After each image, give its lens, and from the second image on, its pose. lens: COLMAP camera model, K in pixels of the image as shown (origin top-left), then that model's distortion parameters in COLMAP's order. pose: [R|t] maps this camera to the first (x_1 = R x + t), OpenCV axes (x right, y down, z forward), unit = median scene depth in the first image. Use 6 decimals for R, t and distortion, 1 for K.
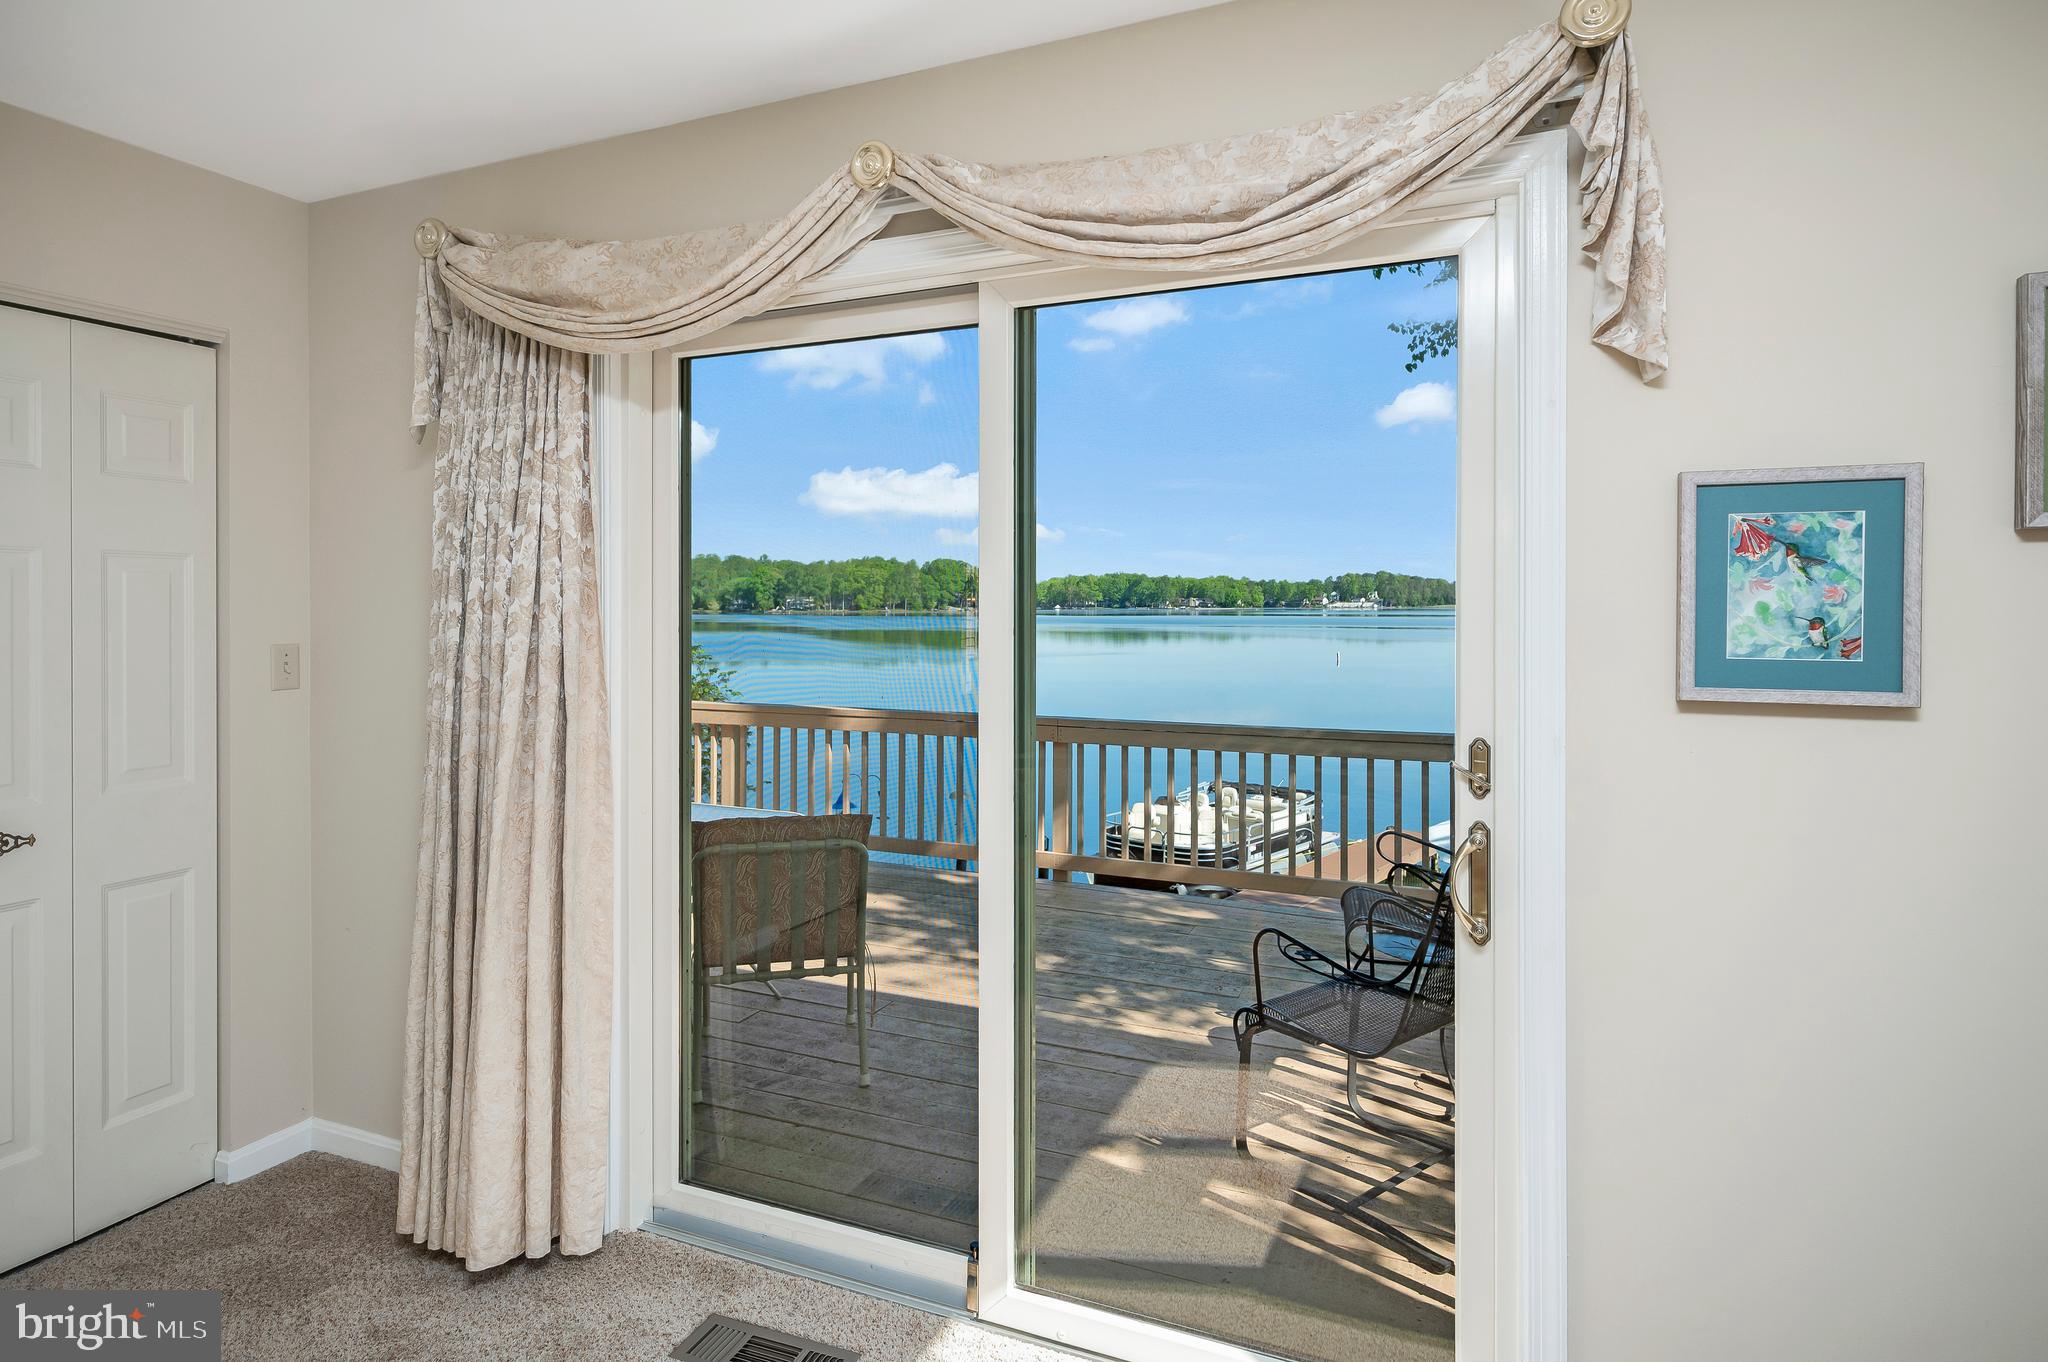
lens RADIAL K [[1111.2, 0, 1005.0], [0, 1111.2, 605.0], [0, 0, 1]] dist [-0.017335, 0.000329]
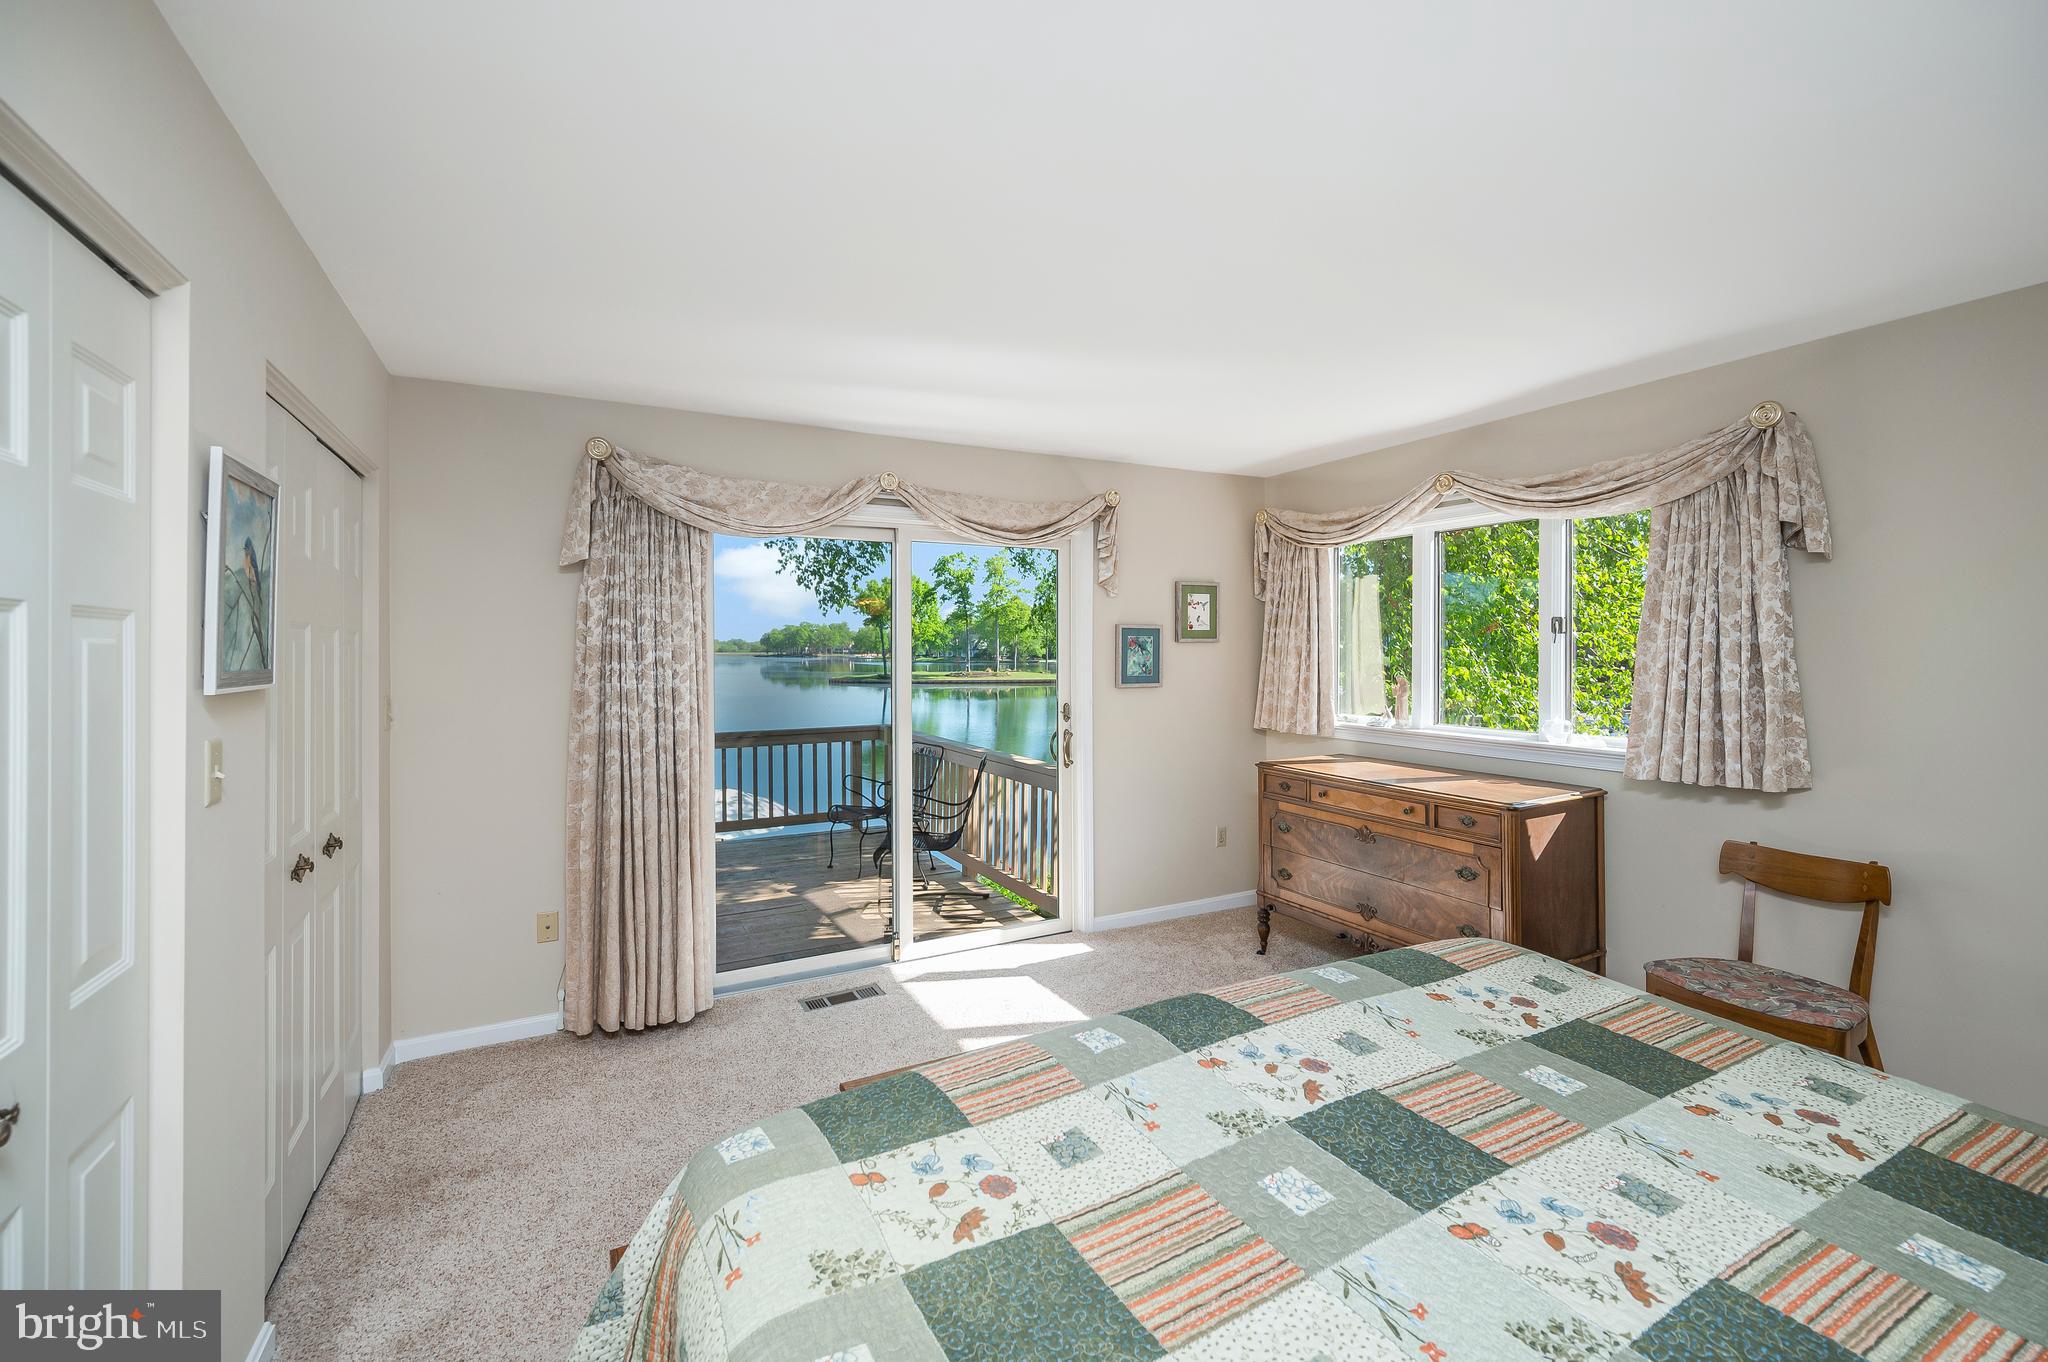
lens RADIAL K [[832.4, 0, 1069.0], [0, 832.4, 668.4], [0, 0, 1]] dist [0.000775, -0.000443]
pose [[0.604203, -0.017141, 0.796646, -1.134620], [0.000584, 0.999778, 0.021068, -0.023148], [-0.796830, -0.012264, 0.604079, -0.352272]]
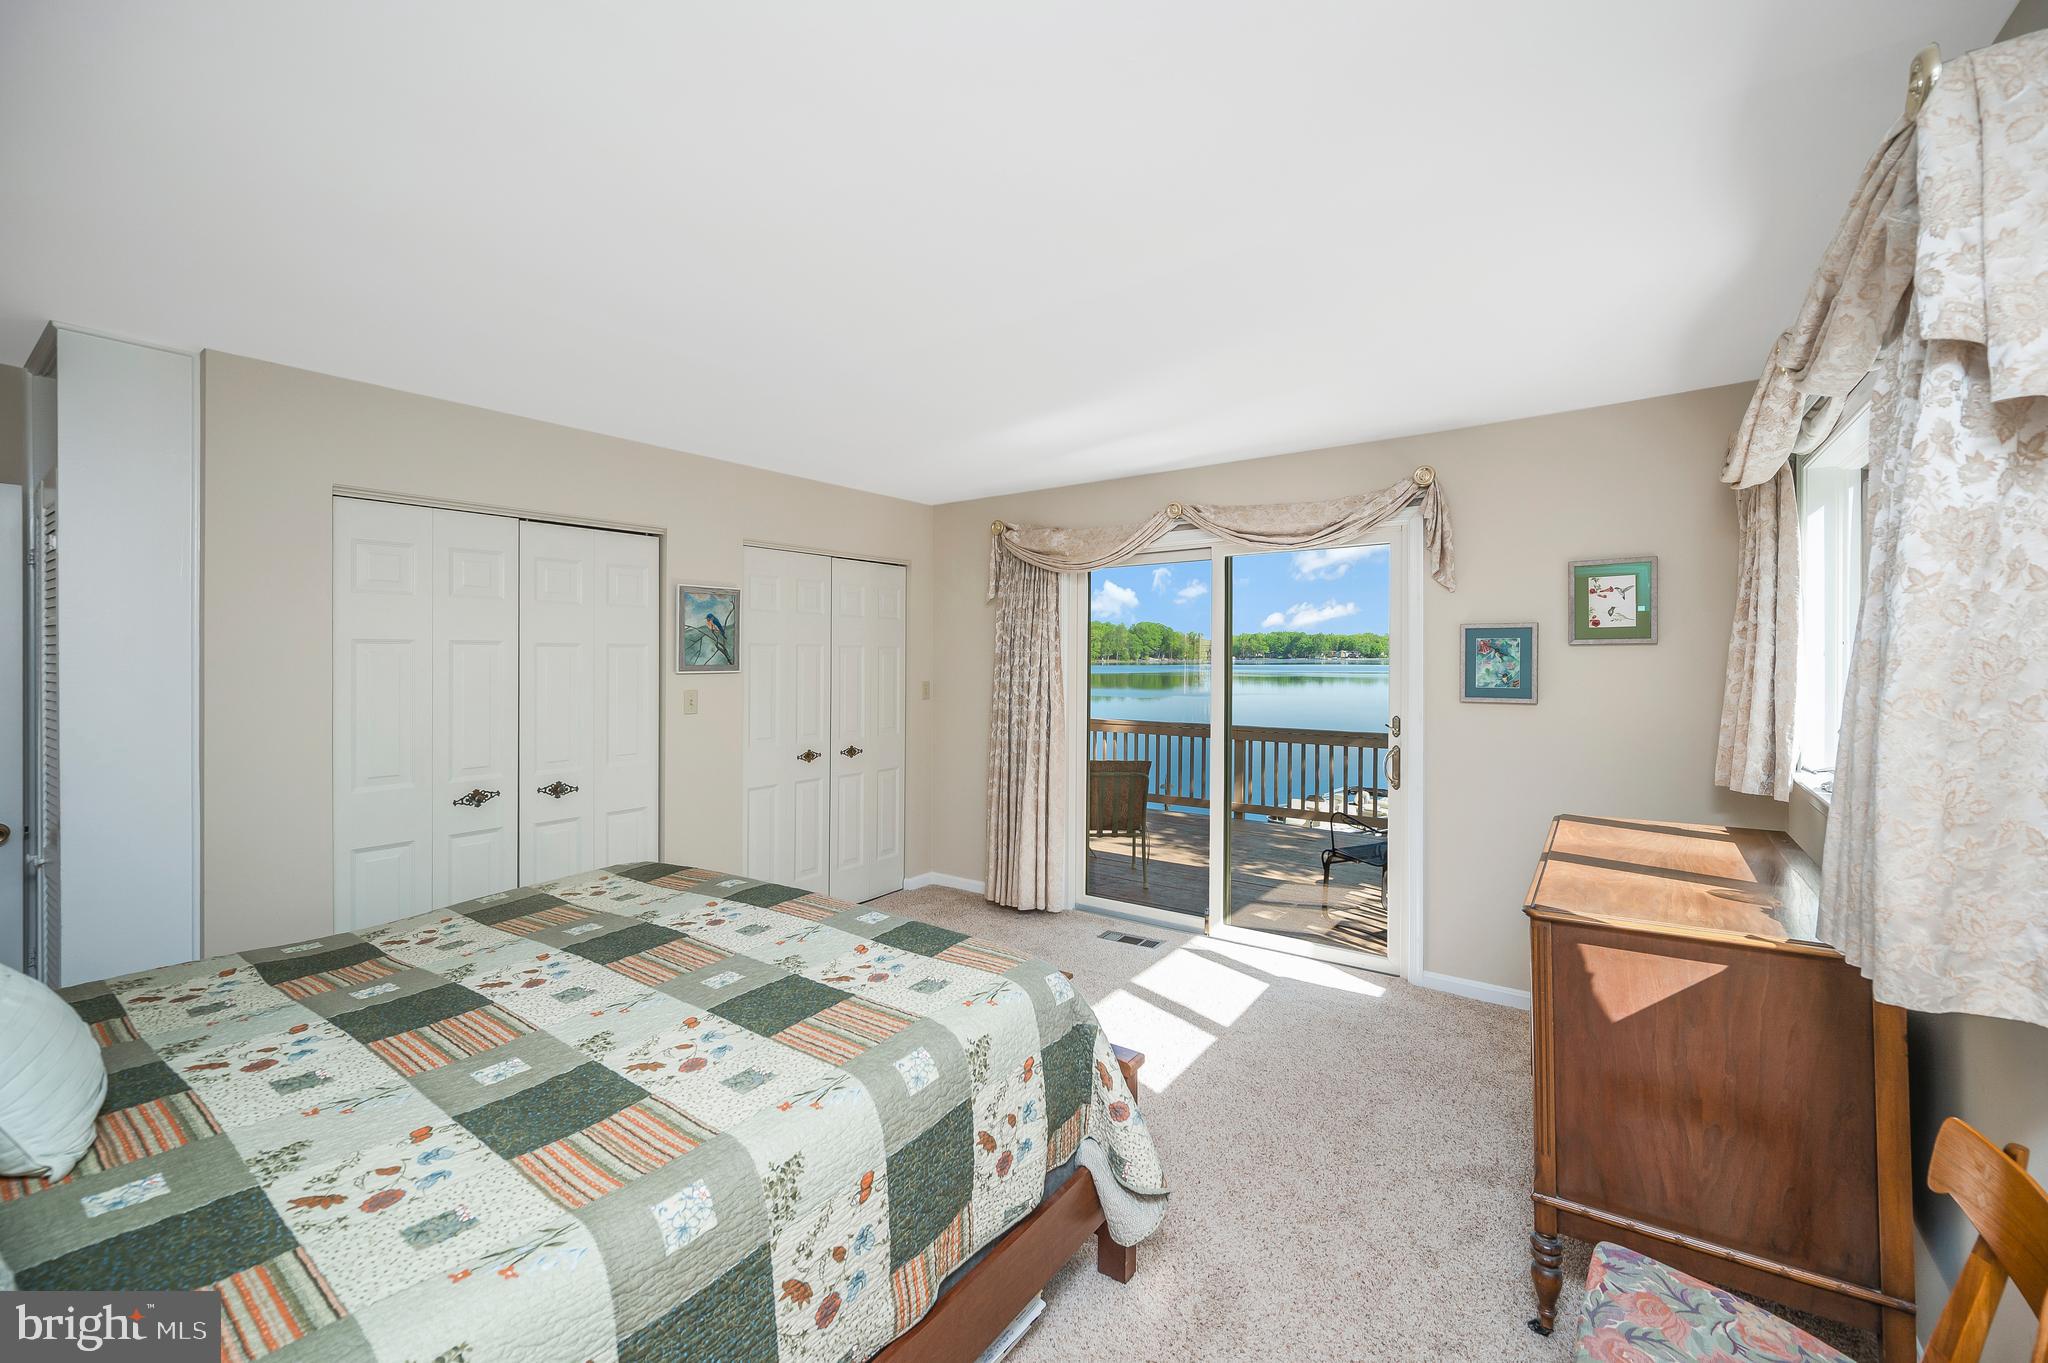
lens RADIAL K [[832.4, 0, 1029.9], [0, 832.4, 672.1], [0, 0, 1]] dist [0.000775, -0.000443]
pose [[0.981524, 0.002150, -0.191328, -0.062068], [0.001454, 0.999824, 0.018697, -0.024557], [0.191335, -0.018629, 0.981348, -0.965571]]
